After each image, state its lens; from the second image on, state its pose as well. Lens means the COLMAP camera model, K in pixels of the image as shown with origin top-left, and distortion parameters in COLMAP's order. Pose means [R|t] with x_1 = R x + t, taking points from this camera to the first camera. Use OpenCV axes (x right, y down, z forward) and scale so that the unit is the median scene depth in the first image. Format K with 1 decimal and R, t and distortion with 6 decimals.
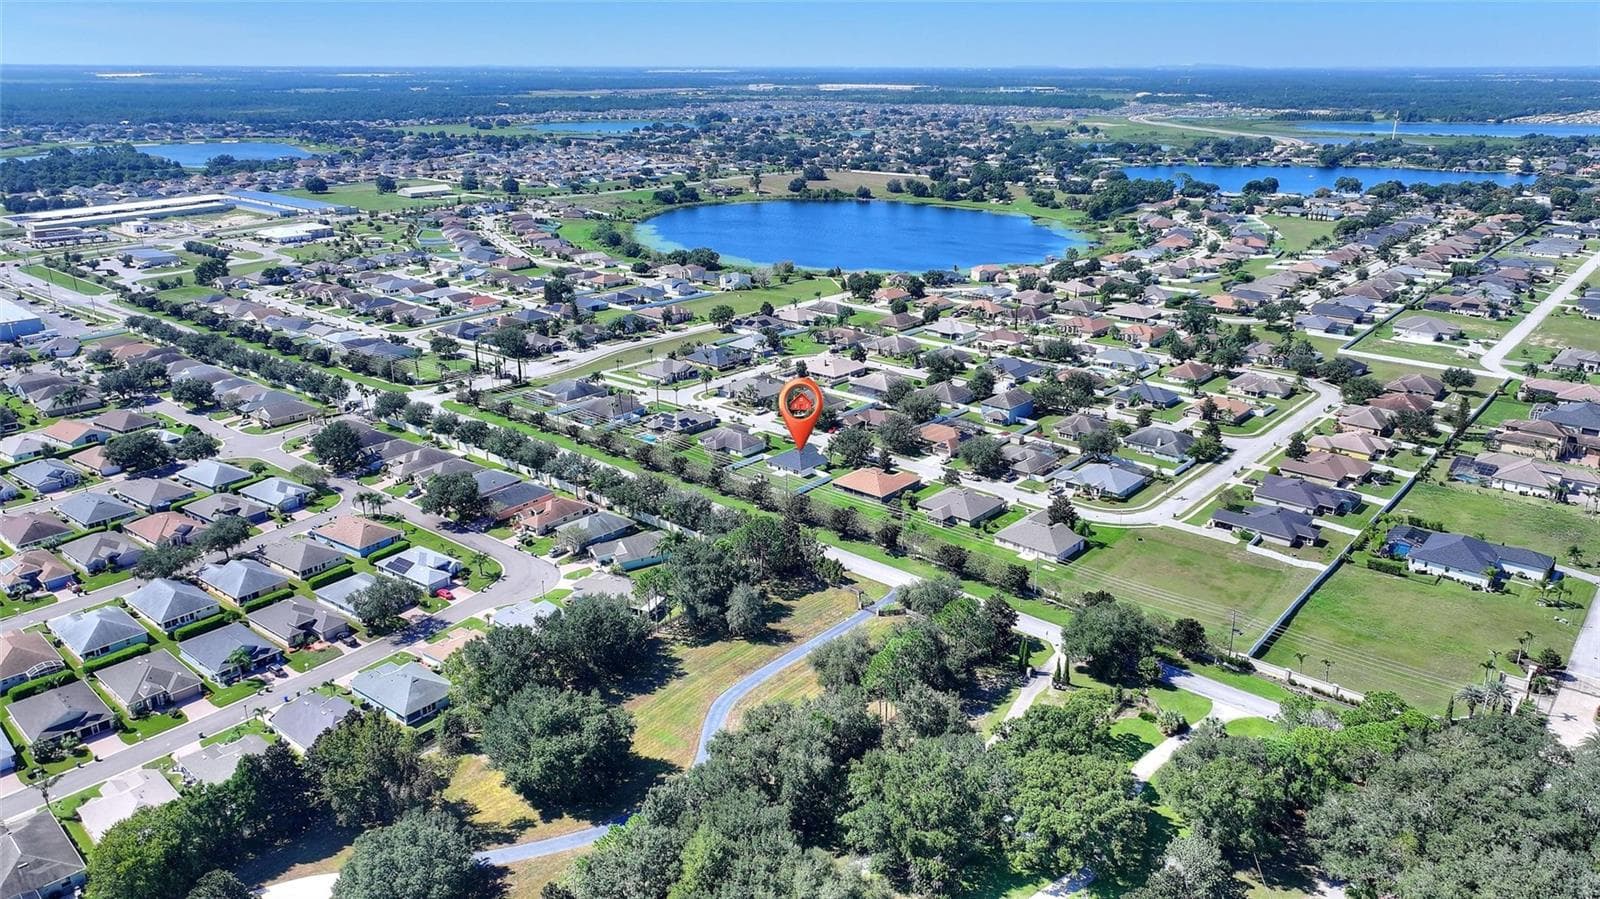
lens RADIAL K [[1109.4, 0, 800.0], [0, 1109.4, 449.5], [0, 0, 1]] dist [0.000074, -0.001051]
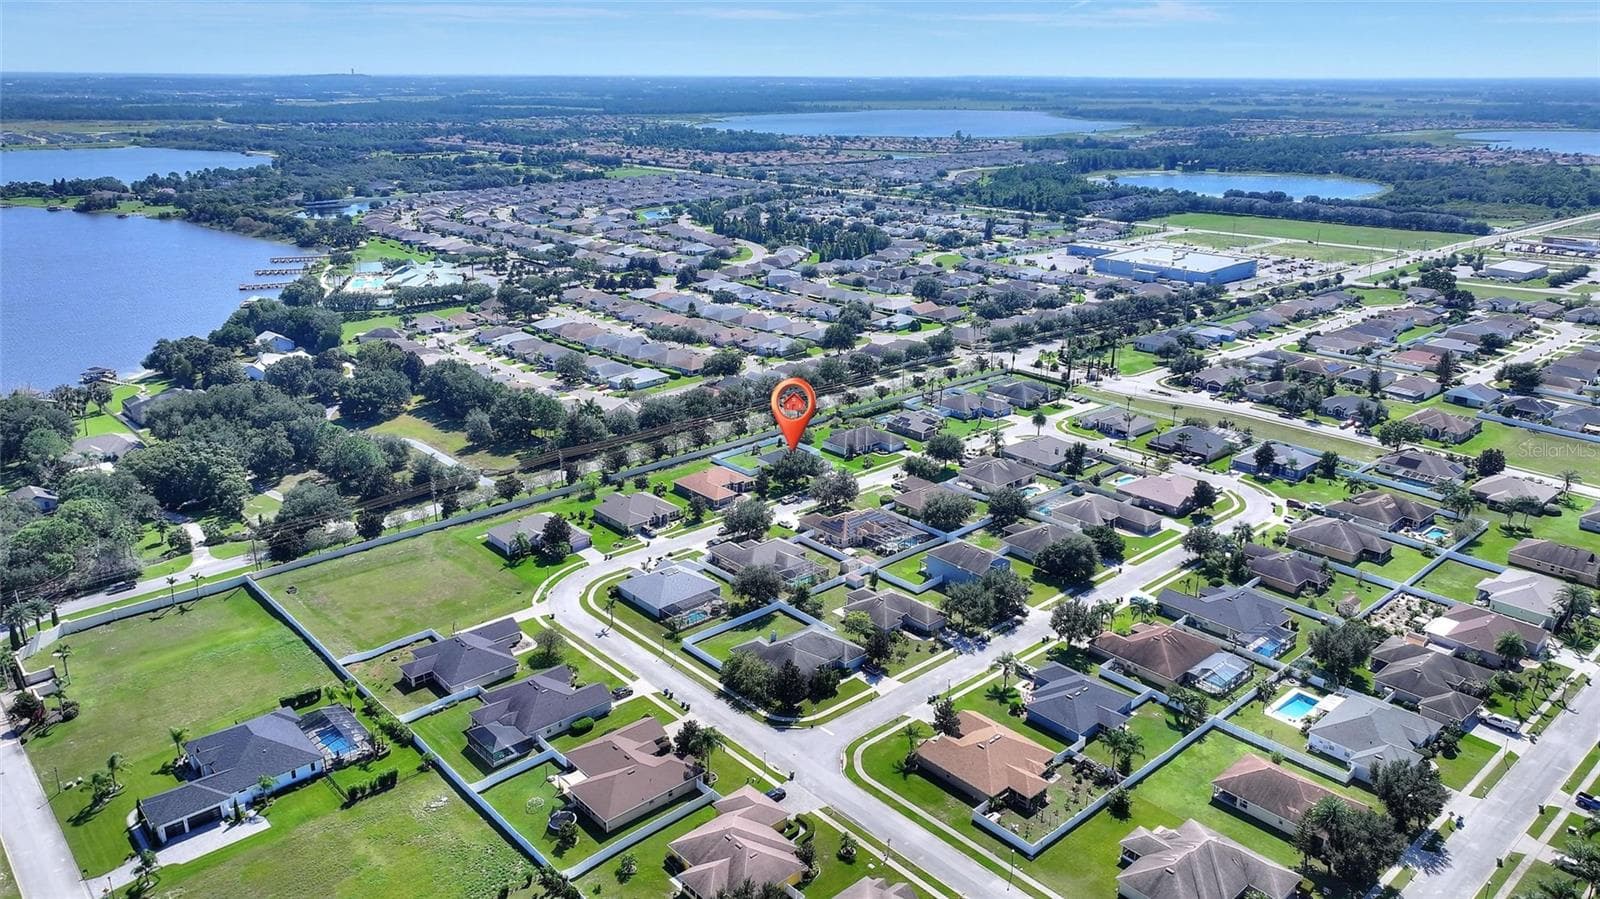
lens RADIAL K [[1109.4, 0, 800.0], [0, 1109.4, 449.5], [0, 0, 1]] dist [0.000074, -0.001051]
pose [[-0.101803, 0.327598, -0.939317, 1.223395], [-0.342609, 0.874912, 0.342268, -0.451468], [0.933946, 0.356662, 0.023170, 1.313394]]
